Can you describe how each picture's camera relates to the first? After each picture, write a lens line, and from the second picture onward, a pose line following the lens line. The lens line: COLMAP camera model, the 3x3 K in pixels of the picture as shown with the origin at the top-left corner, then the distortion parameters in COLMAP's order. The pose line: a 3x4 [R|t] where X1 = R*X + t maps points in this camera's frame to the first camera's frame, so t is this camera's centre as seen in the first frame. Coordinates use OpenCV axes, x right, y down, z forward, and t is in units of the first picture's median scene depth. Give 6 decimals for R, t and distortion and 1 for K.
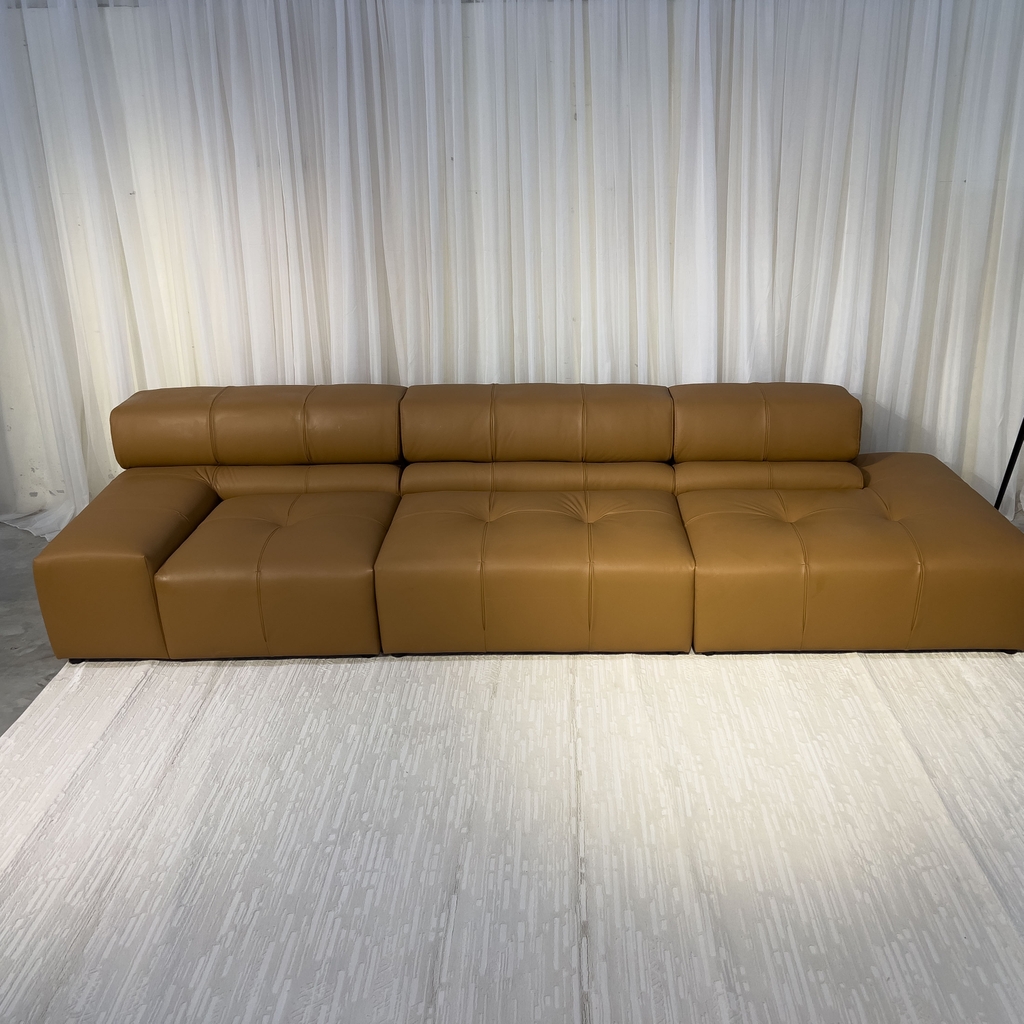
lens RADIAL K [[1015.0, 0, 551.2], [0, 1015.0, 510.6], [0, 0, 1]] dist [0.011223, -0.013667]
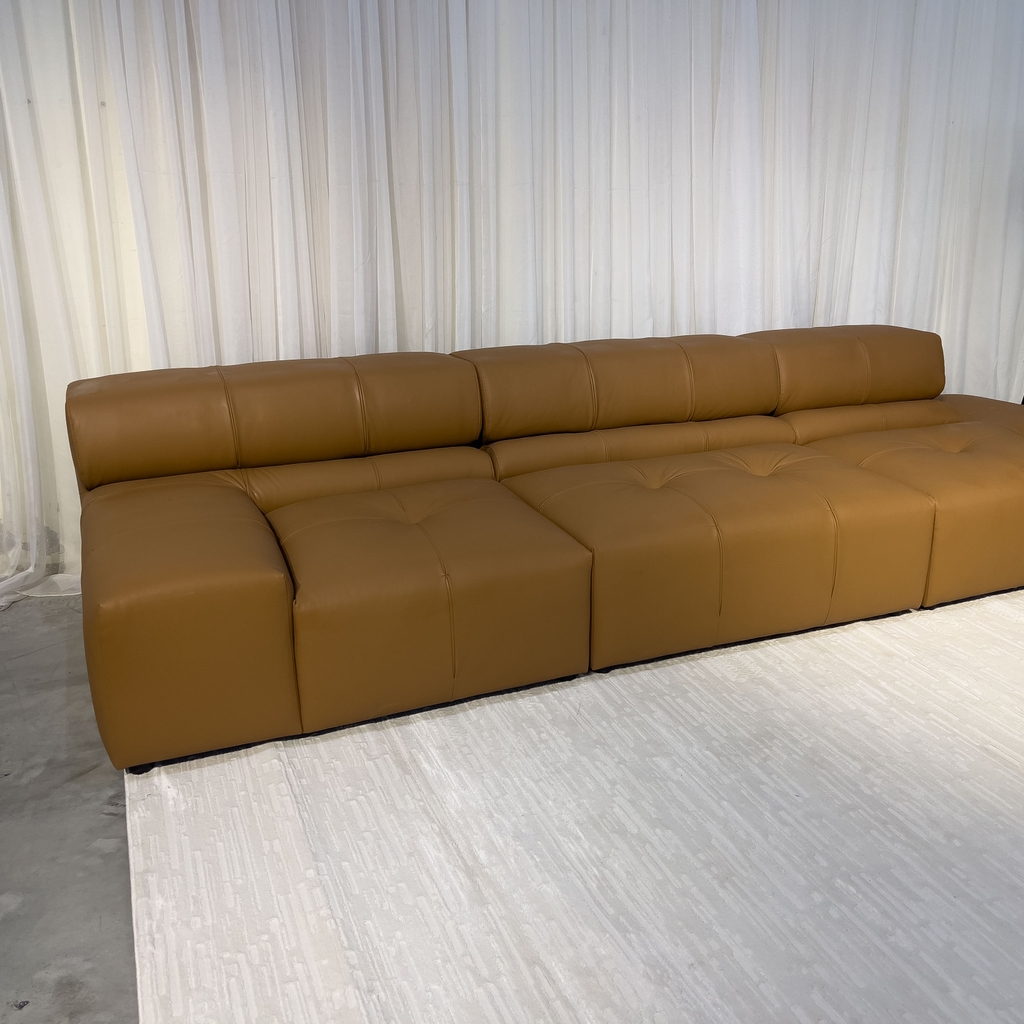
lens RADIAL K [[1015.0, 0, 551.2], [0, 1015.0, 510.6], [0, 0, 1]] dist [0.011223, -0.013667]
pose [[0.920279, -0.113622, 0.374401, -0.521529], [0.137945, 0.989682, -0.038726, 0.055314], [-0.366138, 0.087285, 0.926458, 0.347961]]
